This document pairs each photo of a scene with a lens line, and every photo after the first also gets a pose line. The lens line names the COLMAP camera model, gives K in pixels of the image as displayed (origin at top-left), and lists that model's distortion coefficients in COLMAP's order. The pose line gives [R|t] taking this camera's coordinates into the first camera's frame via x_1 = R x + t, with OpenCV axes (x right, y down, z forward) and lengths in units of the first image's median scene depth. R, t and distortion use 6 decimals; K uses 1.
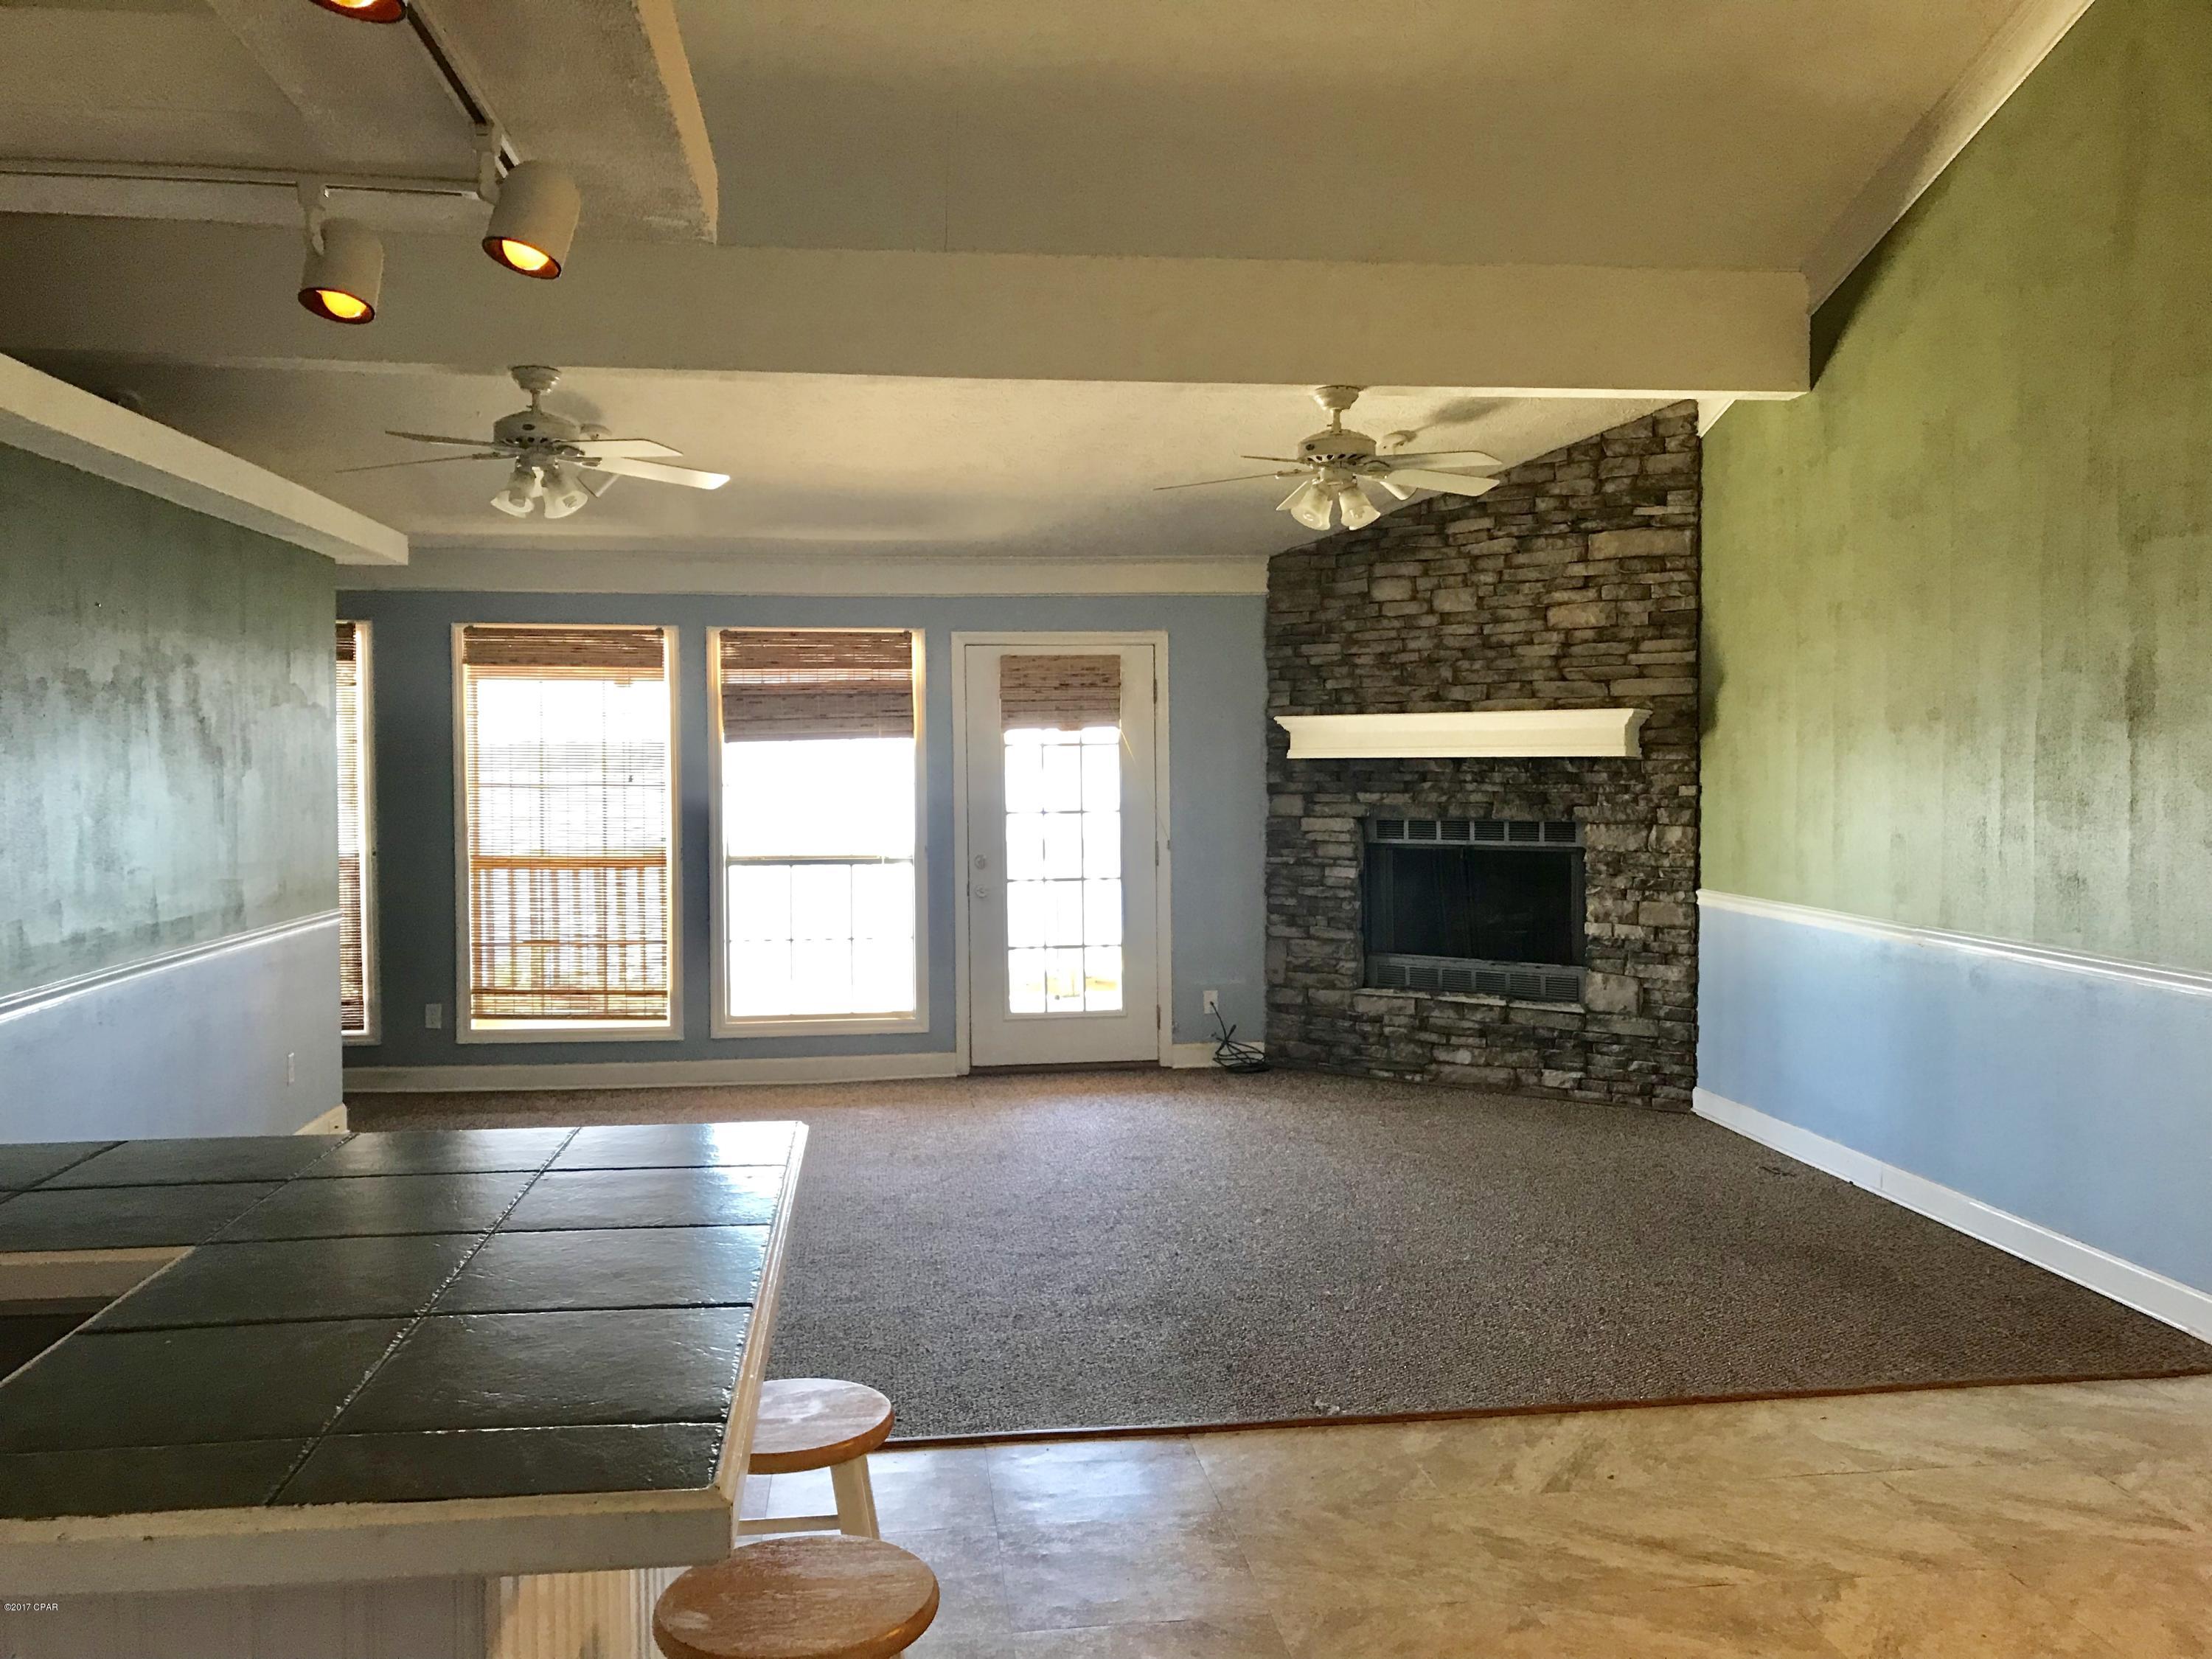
lens RADIAL K [[1829.3, 0, 1106.0], [0, 1829.3, 829.5], [0, 0, 1]] dist [0.013761, -0.004008]
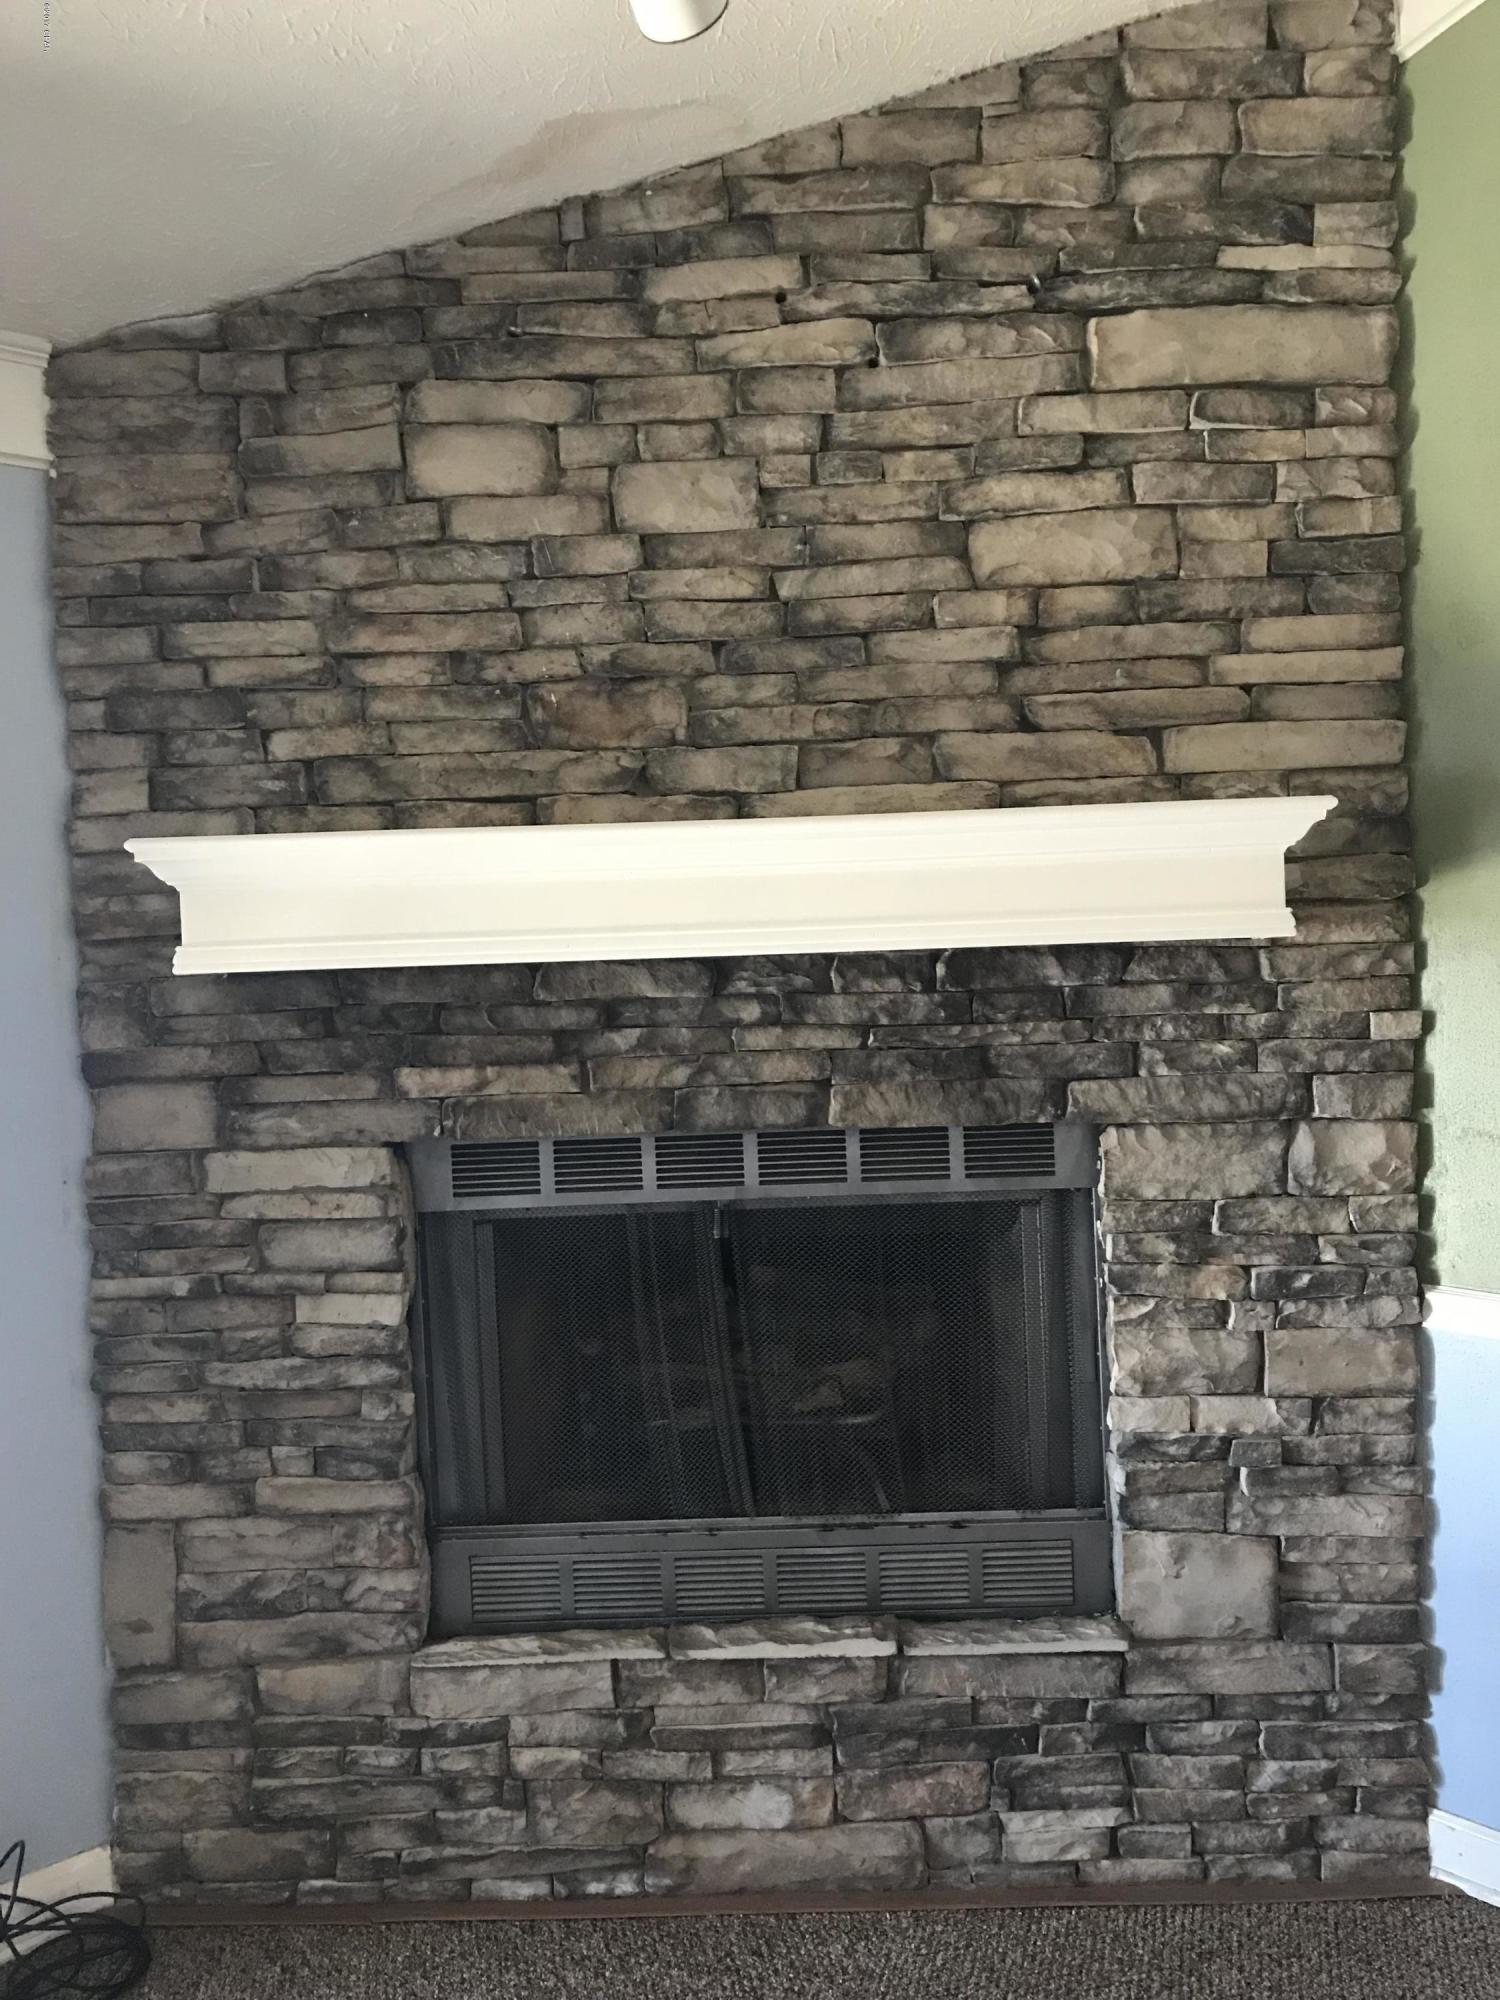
lens RADIAL K [[1654.0, 0, 750.0], [0, 1654.0, 1000.0], [0, 0, 1]] dist [0.013761, -0.004008]
pose [[0.814896, -0.047370, 0.577669, 0.016952], [0.051486, 0.998631, 0.009261, -0.033902], [-0.577317, 0.022195, 0.816219, 0.750765]]
